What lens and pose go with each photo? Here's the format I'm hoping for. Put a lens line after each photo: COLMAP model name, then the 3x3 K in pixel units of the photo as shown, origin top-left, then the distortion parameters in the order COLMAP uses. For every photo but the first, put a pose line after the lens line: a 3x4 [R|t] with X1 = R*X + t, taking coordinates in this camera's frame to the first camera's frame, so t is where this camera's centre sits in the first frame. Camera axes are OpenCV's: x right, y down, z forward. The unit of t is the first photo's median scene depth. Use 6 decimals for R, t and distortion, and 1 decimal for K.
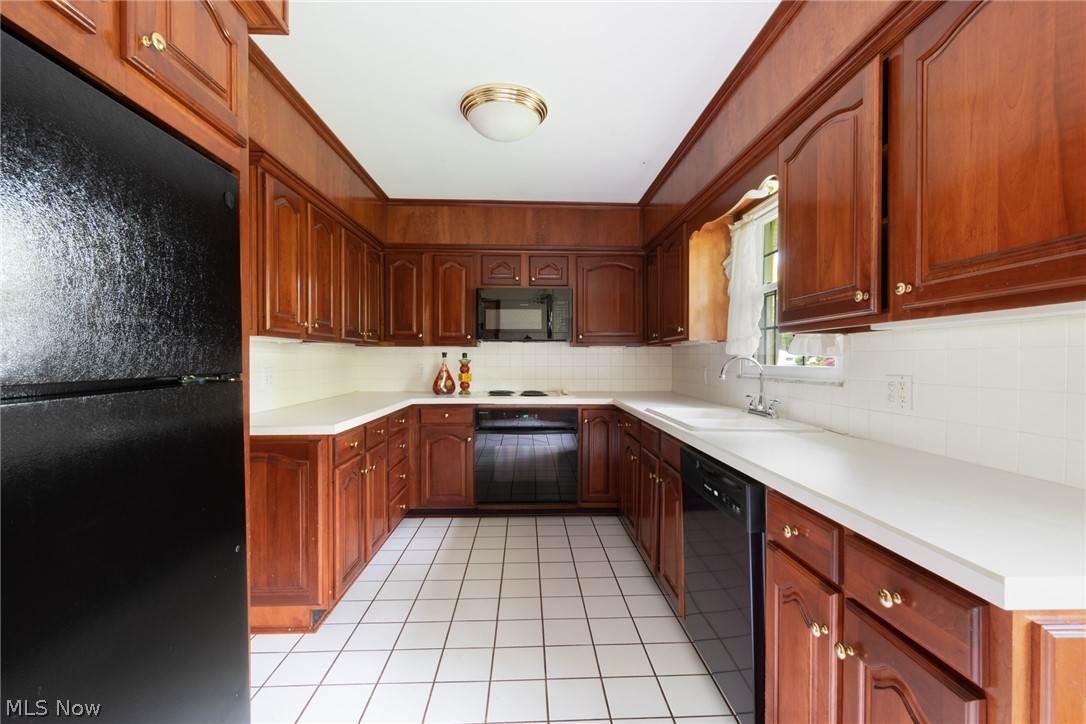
lens RADIAL K [[486.0, 0, 543.2], [0, 486.0, 367.7], [0, 0, 1]] dist [0.001366, 0.000052]
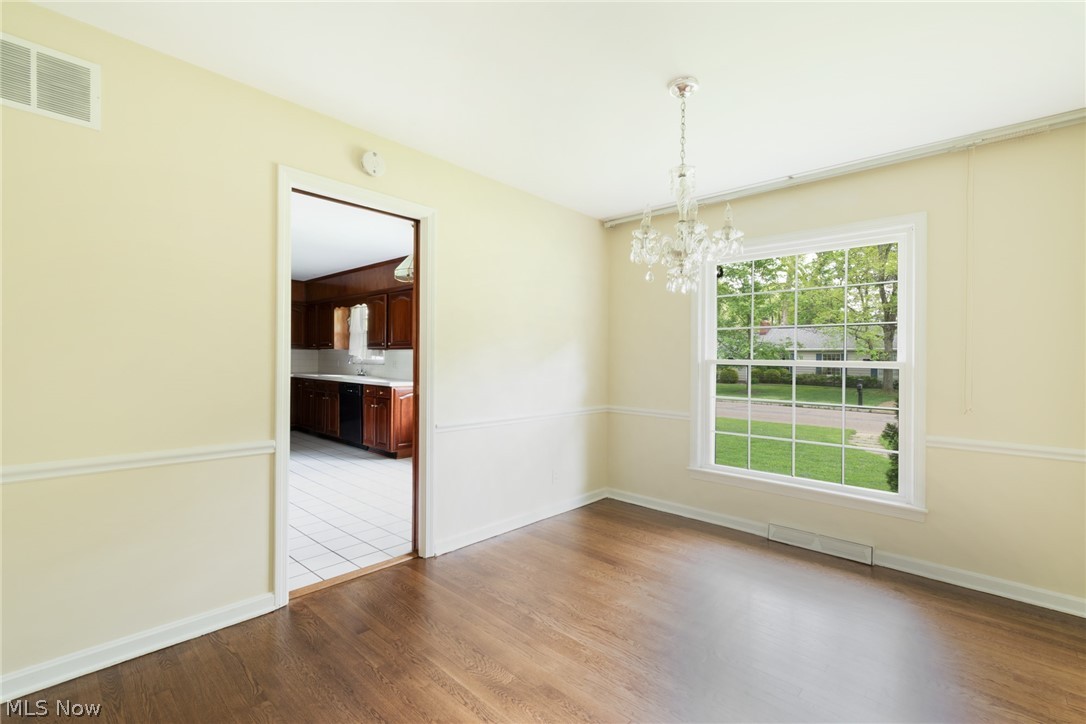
lens RADIAL K [[486.0, 0, 543.7], [0, 486.0, 363.4], [0, 0, 1]] dist [0.001366, 0.000052]
pose [[0.709624, -0.002830, 0.704575, -0.779366], [0.000464, 0.999994, 0.003549, 0.011053], [-0.704581, -0.002192, 0.709620, -1.720086]]
